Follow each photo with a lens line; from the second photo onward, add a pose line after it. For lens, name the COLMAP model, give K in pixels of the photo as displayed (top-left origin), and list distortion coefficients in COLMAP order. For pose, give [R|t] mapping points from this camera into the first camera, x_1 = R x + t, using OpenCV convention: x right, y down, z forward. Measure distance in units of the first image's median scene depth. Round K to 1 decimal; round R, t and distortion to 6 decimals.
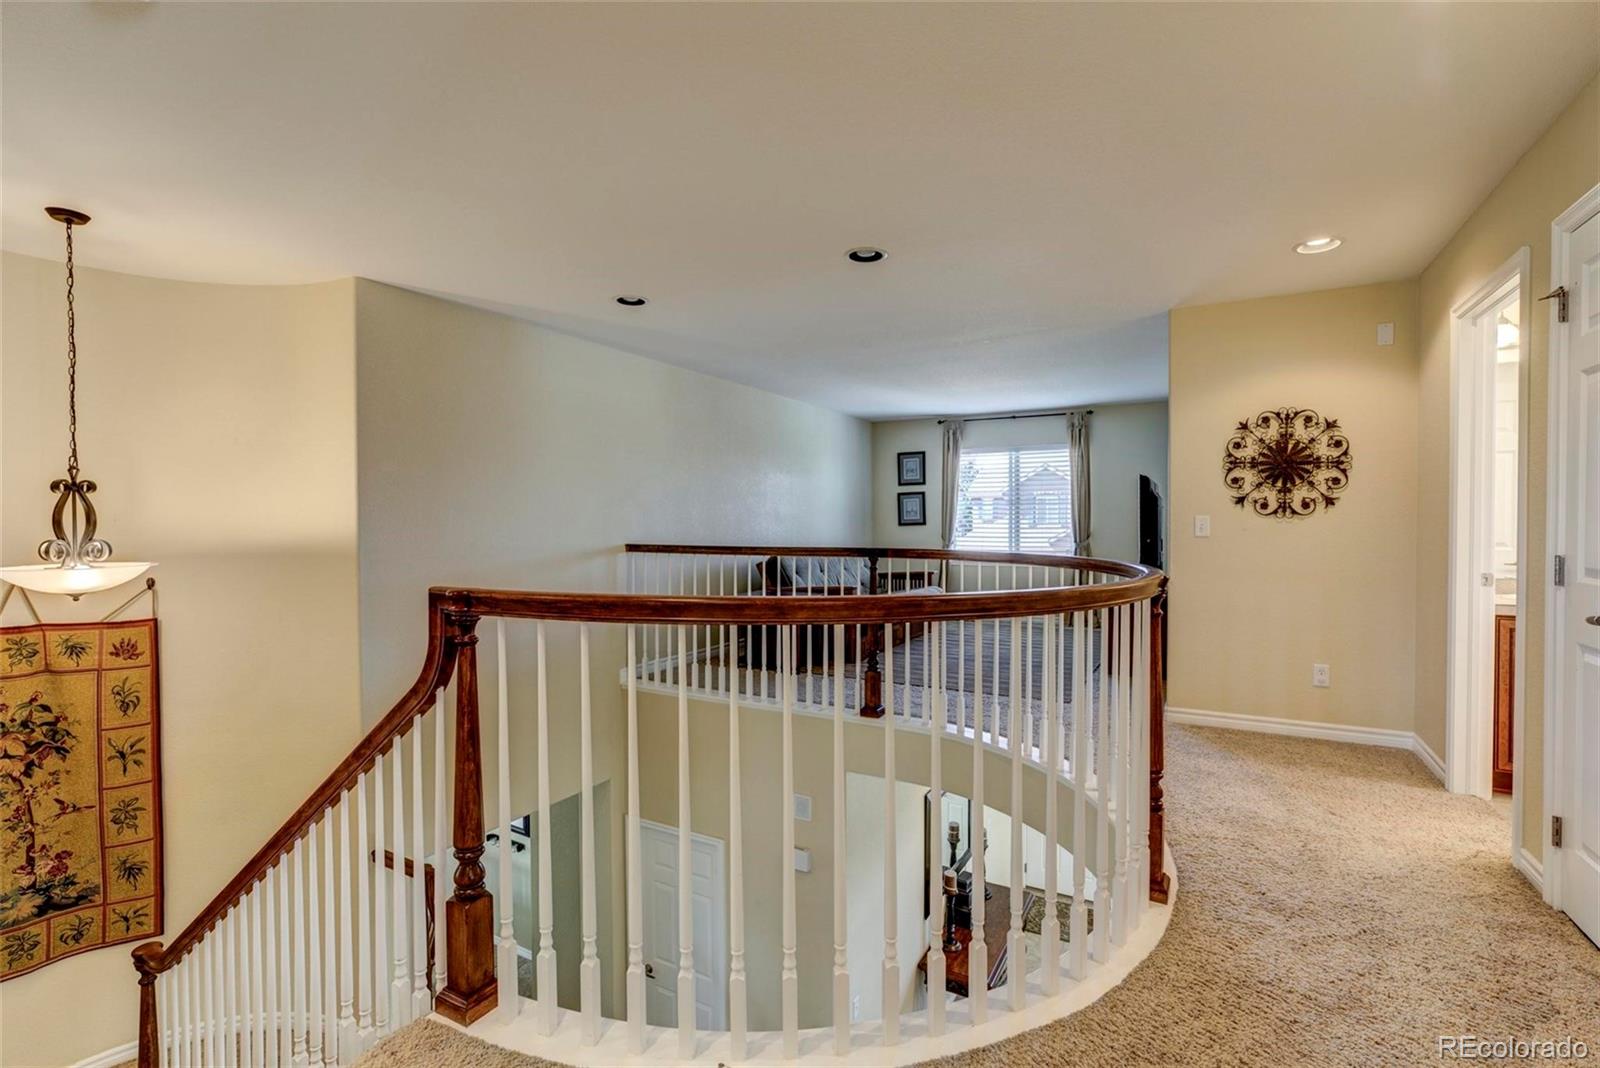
lens RADIAL K [[731.9, 0, 795.8], [0, 731.9, 535.1], [0, 0, 1]] dist [0.000632, -0.000021]
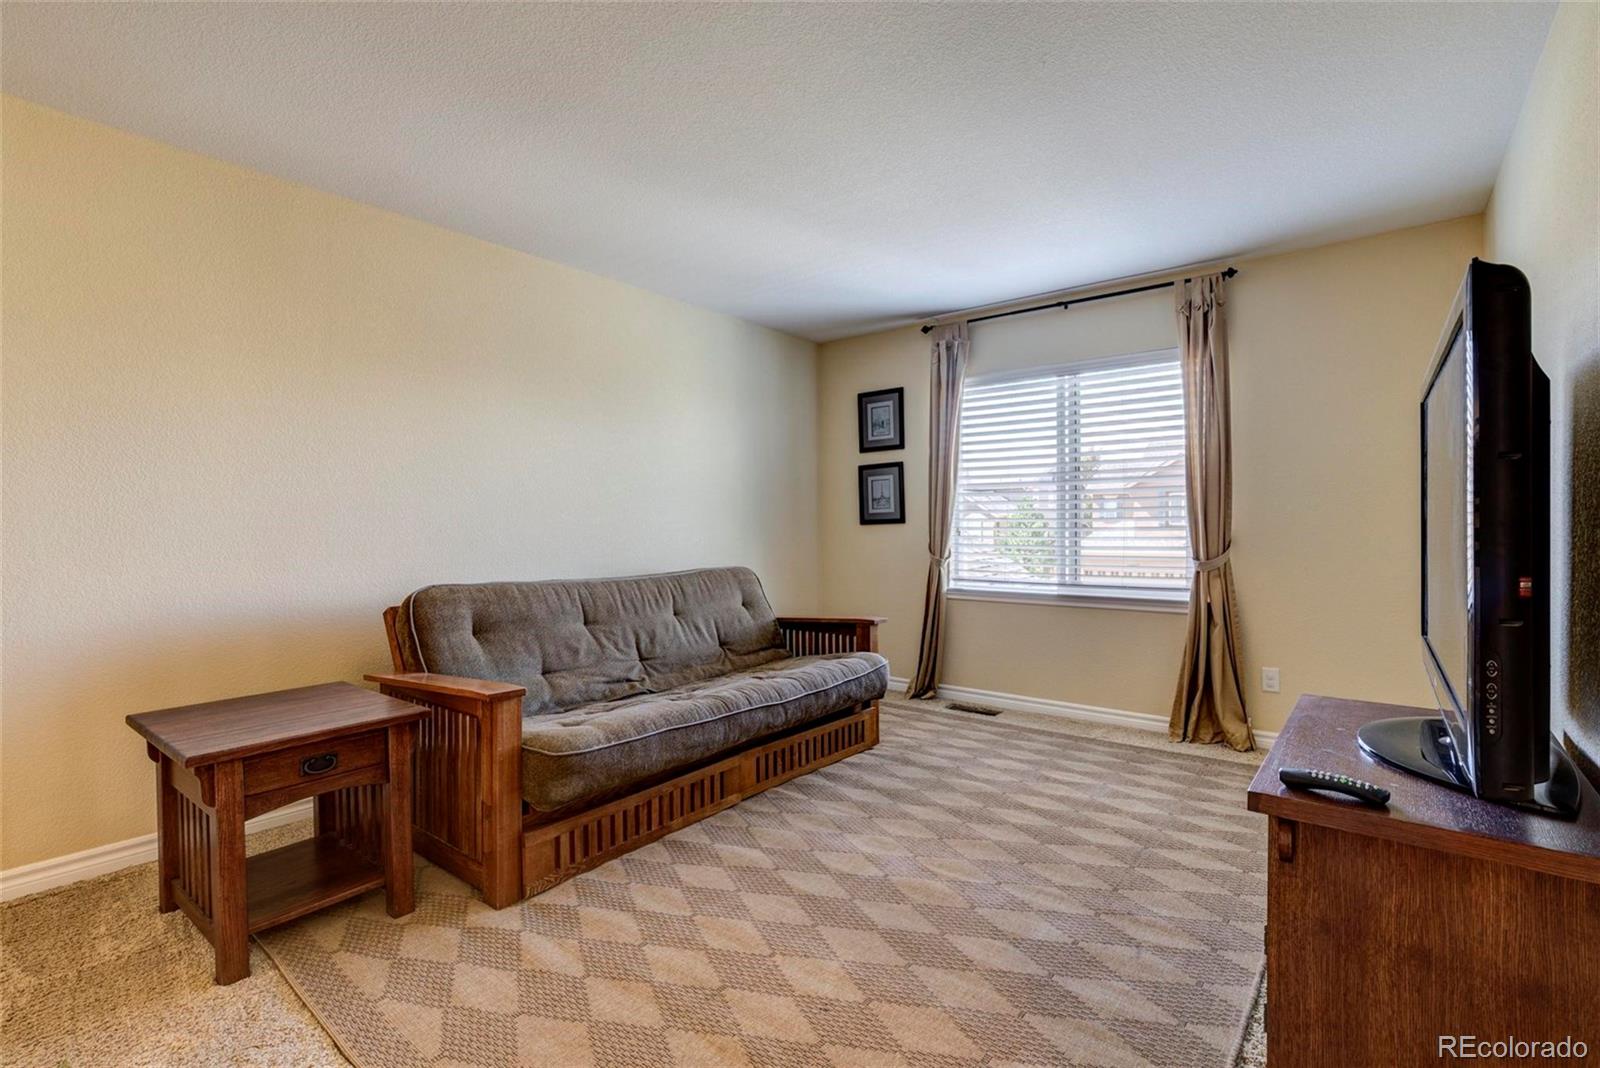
lens RADIAL K [[731.9, 0, 804.5], [0, 731.9, 534.7], [0, 0, 1]] dist [0.000632, -0.000021]
pose [[0.988991, -0.000609, -0.147977, 0.184406], [0.000690, 1.000000, 0.000502, -0.005500], [0.147976, -0.000599, 0.988991, 0.453212]]
